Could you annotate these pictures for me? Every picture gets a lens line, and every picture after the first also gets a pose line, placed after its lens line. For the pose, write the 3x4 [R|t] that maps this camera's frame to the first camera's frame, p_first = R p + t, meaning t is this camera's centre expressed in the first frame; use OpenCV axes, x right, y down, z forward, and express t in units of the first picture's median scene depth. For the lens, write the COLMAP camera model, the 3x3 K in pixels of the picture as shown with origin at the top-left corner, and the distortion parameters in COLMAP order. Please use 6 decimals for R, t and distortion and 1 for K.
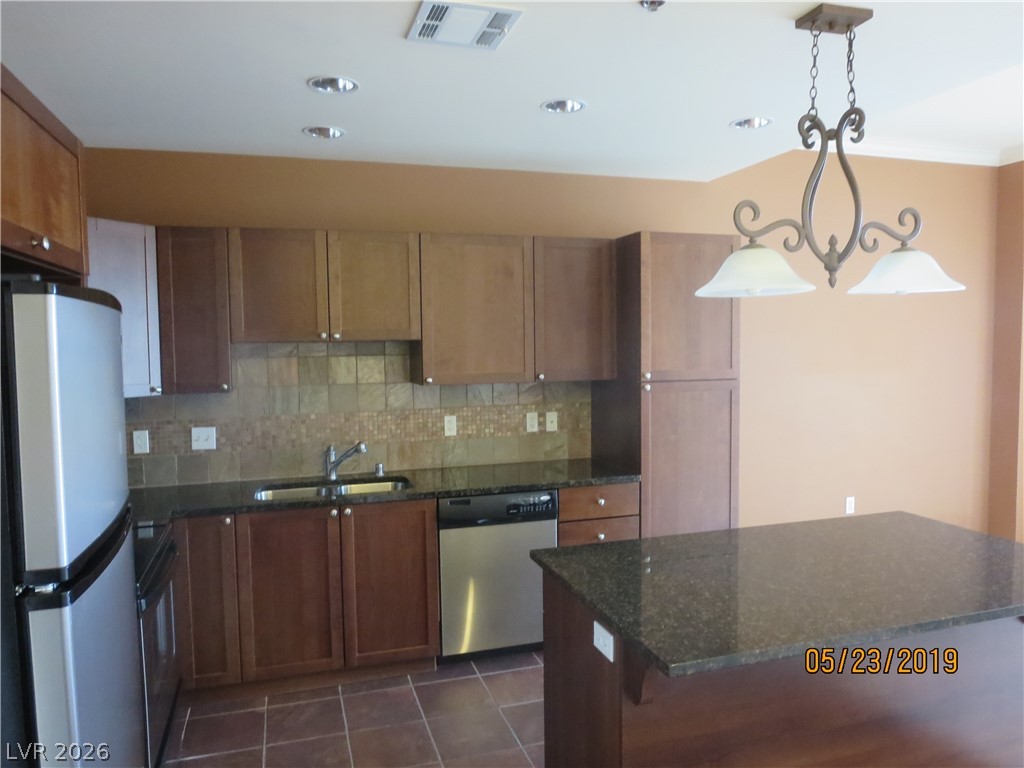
lens RADIAL K [[729.4, 0, 512.0], [0, 729.4, 384.0], [0, 0, 1]] dist [-0.009634, 0.001330]
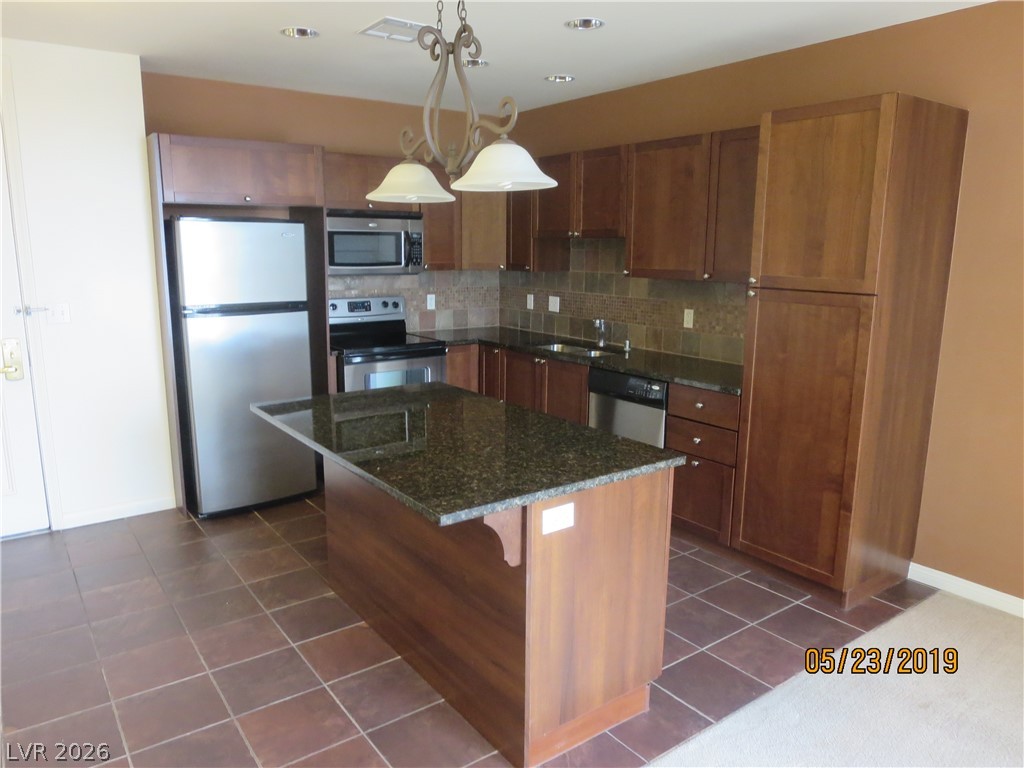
lens RADIAL K [[732.8, 0, 512.0], [0, 732.8, 384.0], [0, 0, 1]] dist [-0.003313, -0.000540]
pose [[0.322930, 0.193824, -0.926363, 0.966157], [-0.068396, 0.981025, 0.181418, -0.030695], [0.943948, 0.004775, 0.330059, 0.435579]]
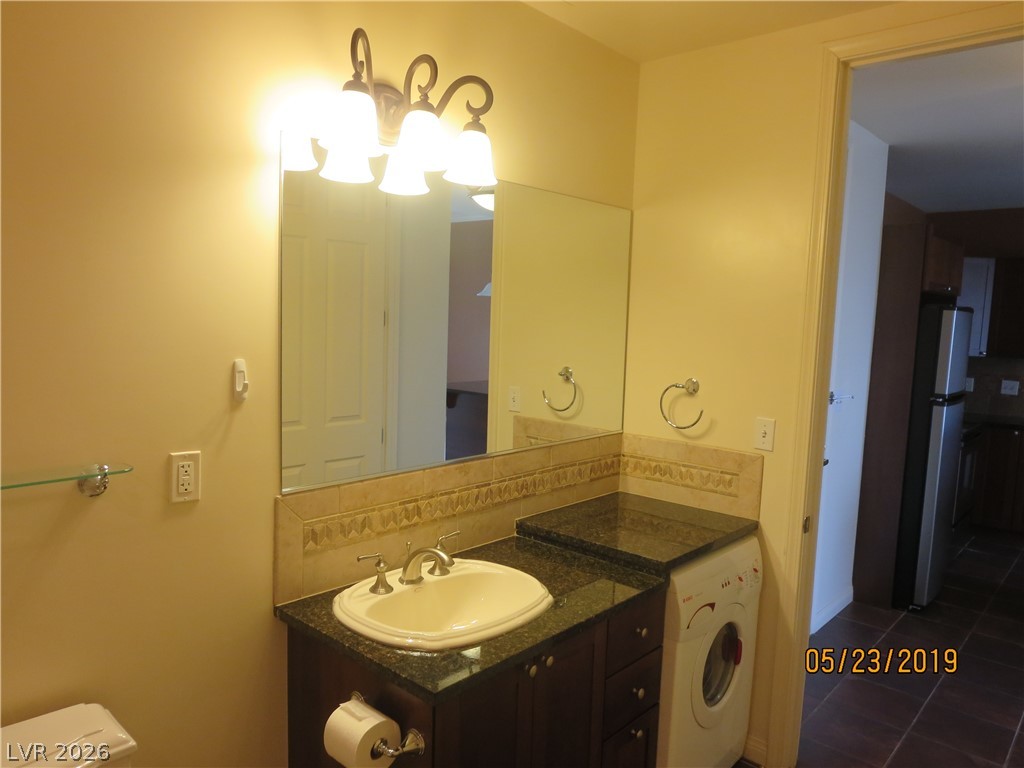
lens RADIAL K [[729.4, 0, 512.0], [0, 729.4, 384.0], [0, 0, 1]] dist [-0.009634, 0.001330]
pose [[0.512691, 0.117747, -0.850461, 0.372413], [-0.093103, 0.992335, 0.081263, 0.039961], [0.853510, 0.037517, 0.519723, -0.762917]]
